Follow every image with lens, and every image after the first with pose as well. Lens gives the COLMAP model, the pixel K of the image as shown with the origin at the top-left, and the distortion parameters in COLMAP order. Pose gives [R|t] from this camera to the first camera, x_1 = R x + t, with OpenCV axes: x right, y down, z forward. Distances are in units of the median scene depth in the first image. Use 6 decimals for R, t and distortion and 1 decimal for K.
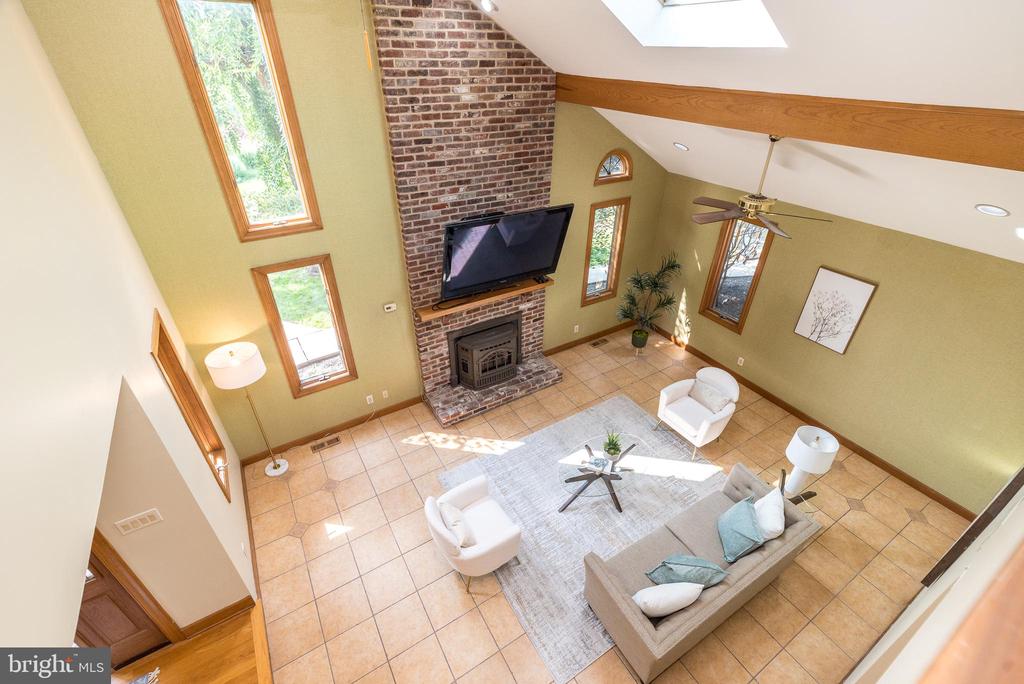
lens RADIAL K [[451.6, 0, 522.4], [0, 451.6, 351.1], [0, 0, 1]] dist [0.008132, 0.001378]
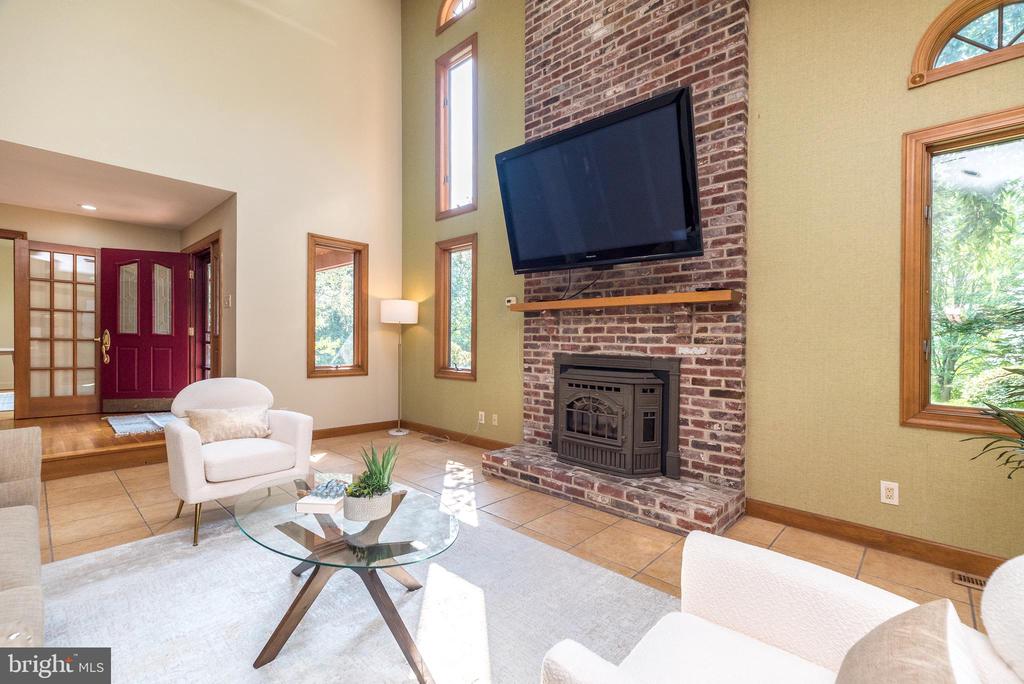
lens RADIAL K [[451.6, 0, 524.2], [0, 451.6, 355.0], [0, 0, 1]] dist [0.008132, 0.001378]
pose [[0.250135, -0.002824, -0.968207, 0.508422], [-0.549470, 0.822949, -0.144355, 0.091163], [0.797192, 0.568109, 0.204297, 0.837383]]
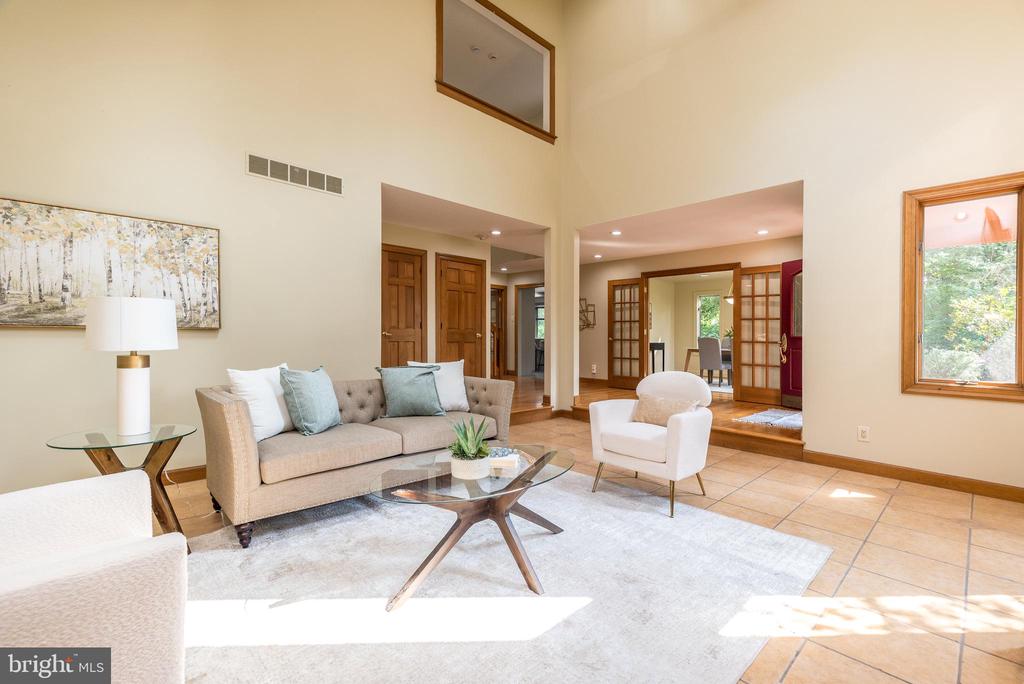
lens RADIAL K [[451.6, 0, 496.3], [0, 451.6, 346.2], [0, 0, 1]] dist [0.008132, 0.001378]
pose [[-0.989628, -0.037207, -0.138753, 0.208118], [-0.109957, 0.817758, 0.564961, -0.115782], [0.092446, 0.574358, -0.813367, 1.133718]]
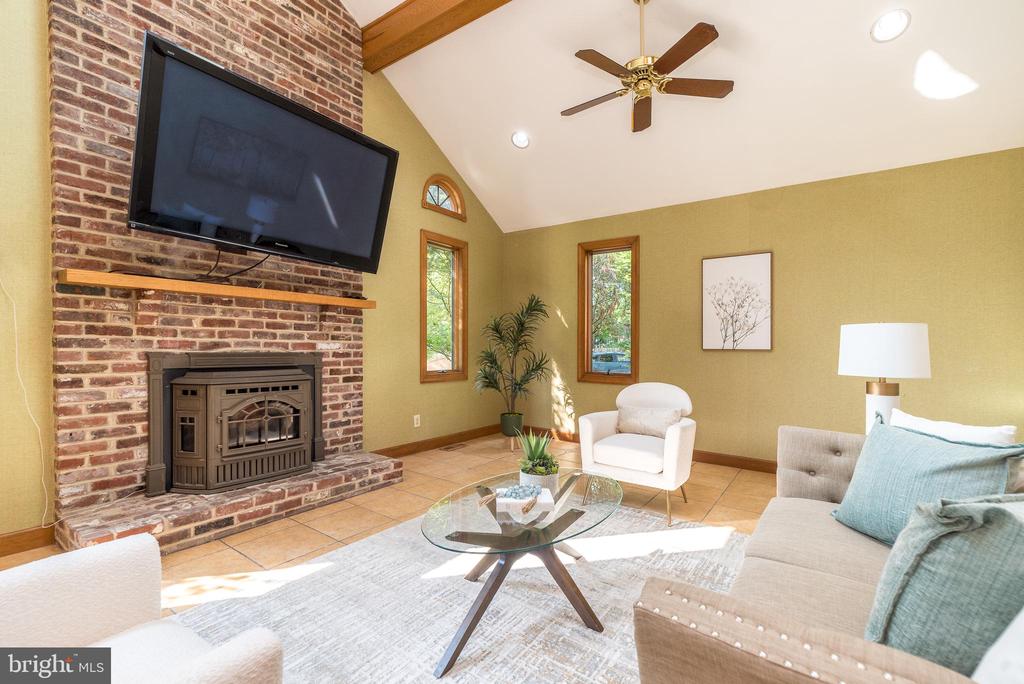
lens RADIAL K [[451.6, 0, 517.8], [0, 451.6, 345.7], [0, 0, 1]] dist [0.008132, 0.001378]
pose [[0.926106, -0.018603, 0.376804, 0.014630], [0.222530, 0.833464, -0.505785, 0.287503], [-0.304643, 0.552261, 0.776016, 0.516228]]
